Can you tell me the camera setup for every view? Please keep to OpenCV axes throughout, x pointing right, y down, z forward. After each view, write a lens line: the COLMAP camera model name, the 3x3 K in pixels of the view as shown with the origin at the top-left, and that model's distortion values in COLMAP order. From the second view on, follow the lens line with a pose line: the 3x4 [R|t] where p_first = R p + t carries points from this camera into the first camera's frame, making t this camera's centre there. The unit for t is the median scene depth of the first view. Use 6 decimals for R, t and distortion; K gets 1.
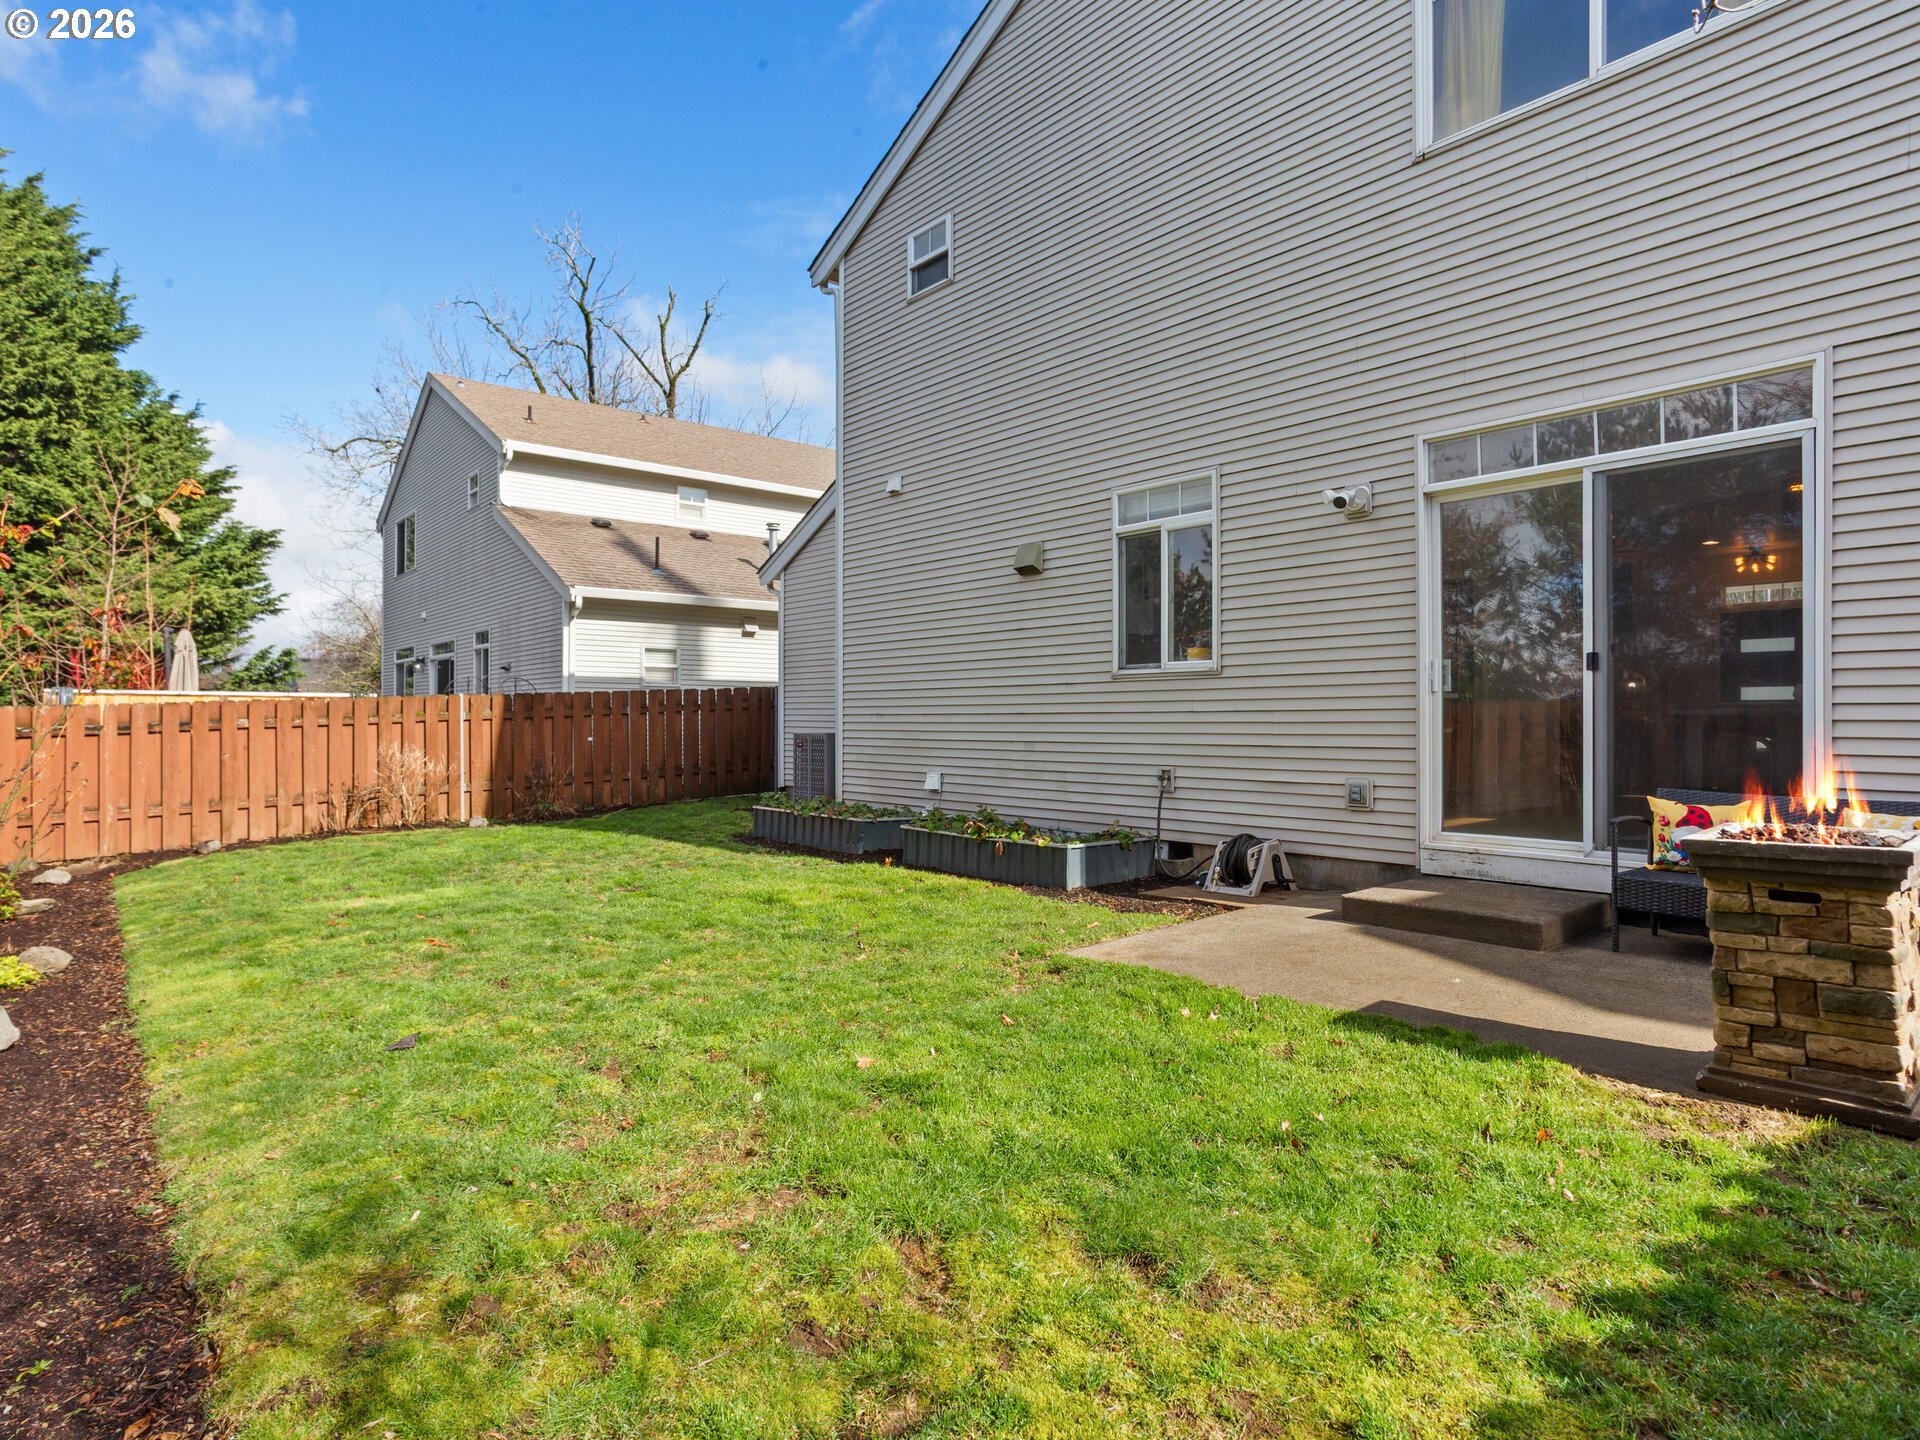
lens RADIAL K [[1044.7, 0, 941.0], [0, 1044.7, 716.7], [0, 0, 1]] dist [-0.000782, 0.000137]
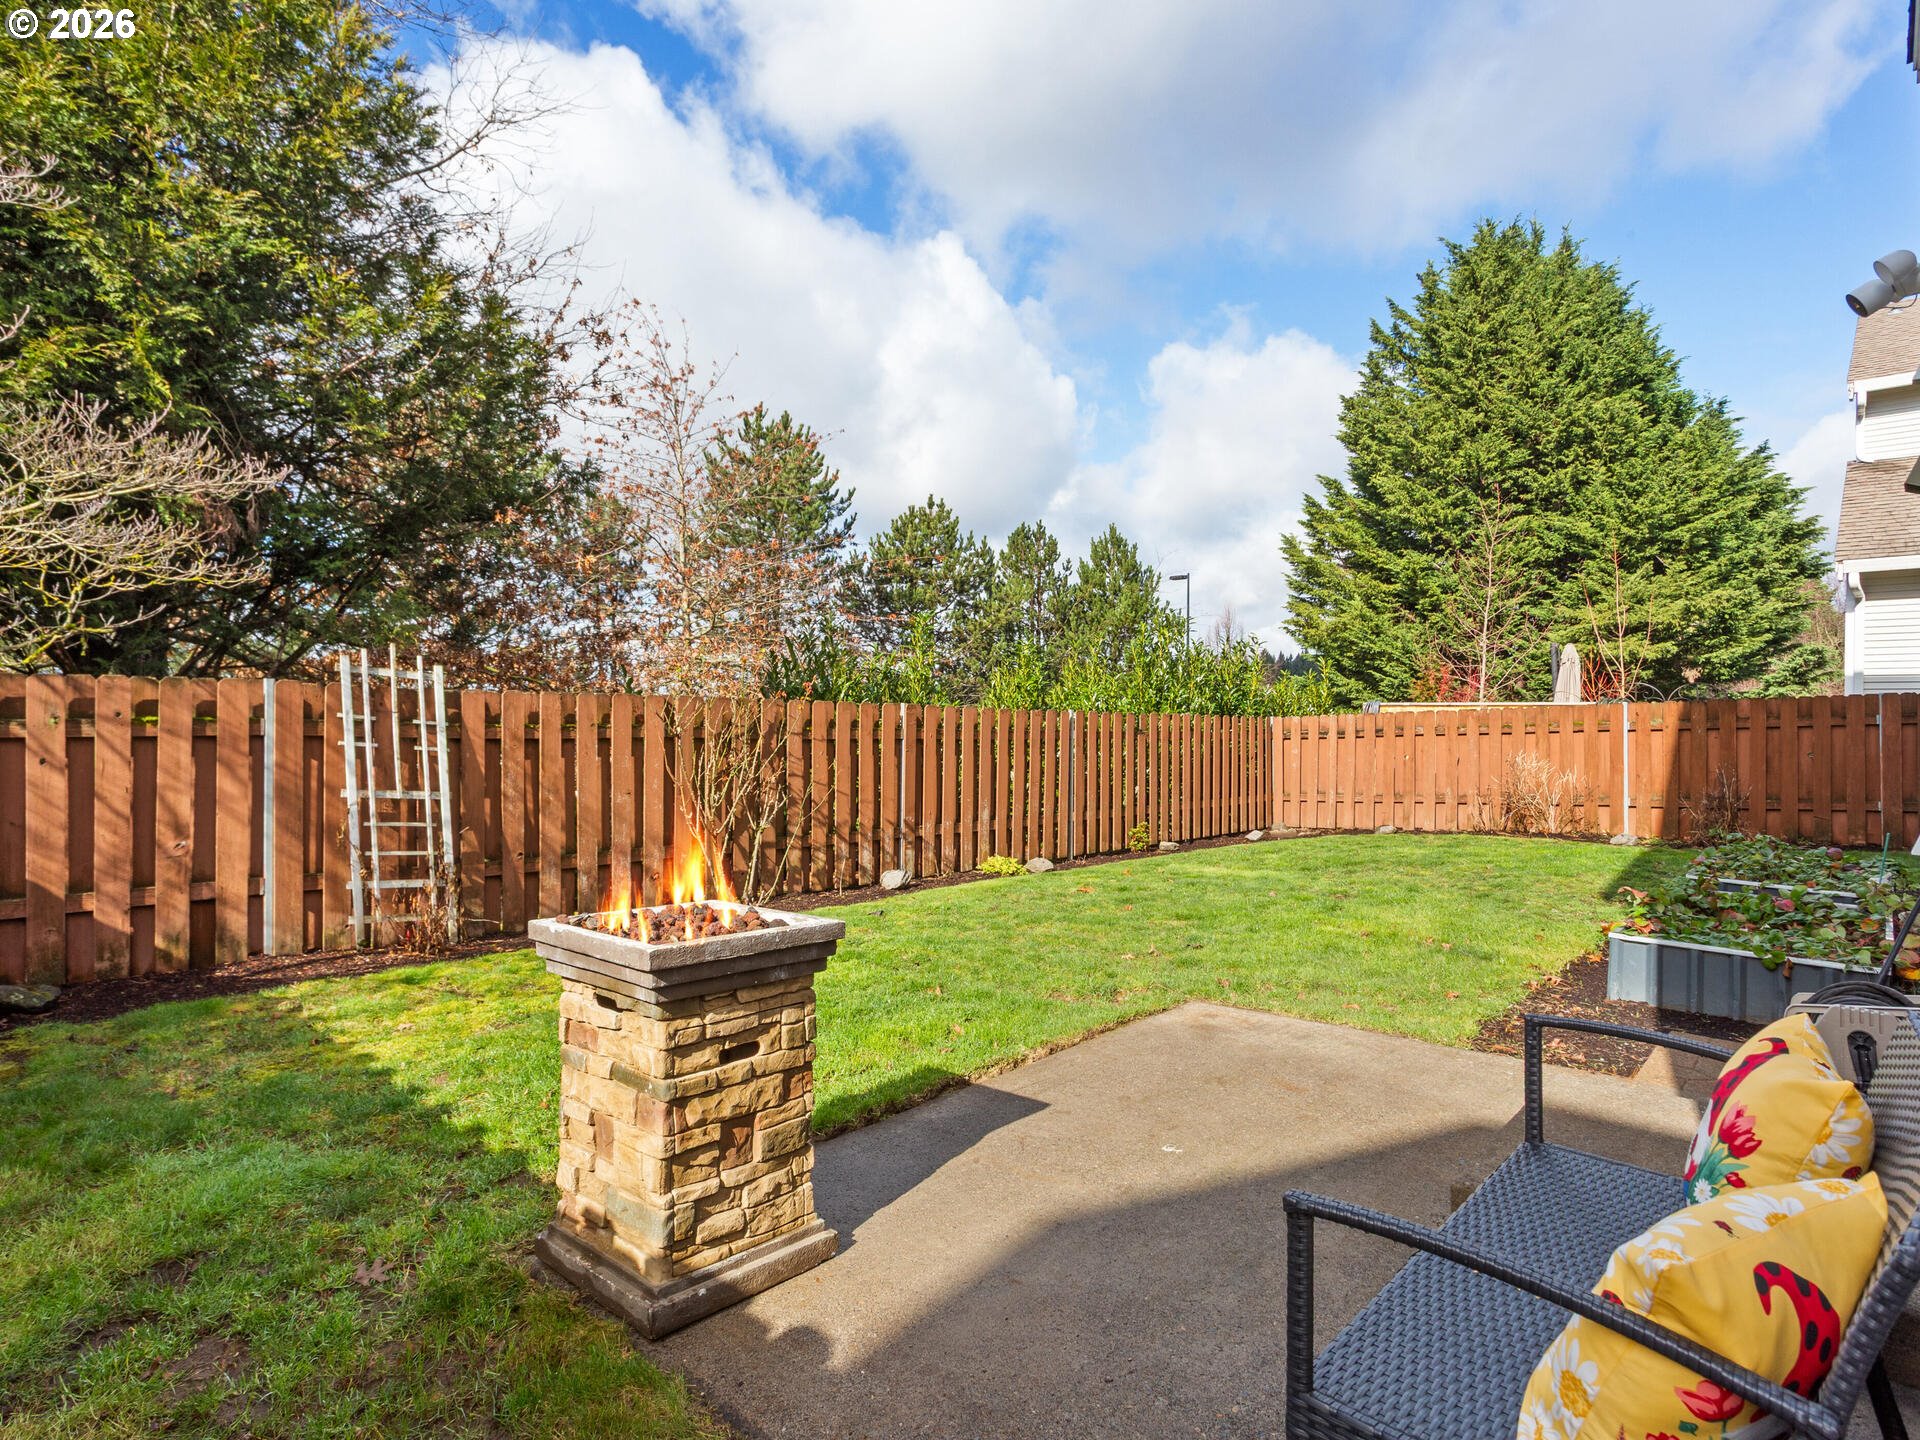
lens RADIAL K [[1044.7, 0, 941.0], [0, 1044.7, 716.7], [0, 0, 1]] dist [-0.000782, 0.000137]
pose [[0.147938, 0.004875, -0.988985, 0.940512], [-0.003592, 0.999984, 0.004392, -0.027818], [0.988990, 0.002903, 0.147953, 0.607444]]
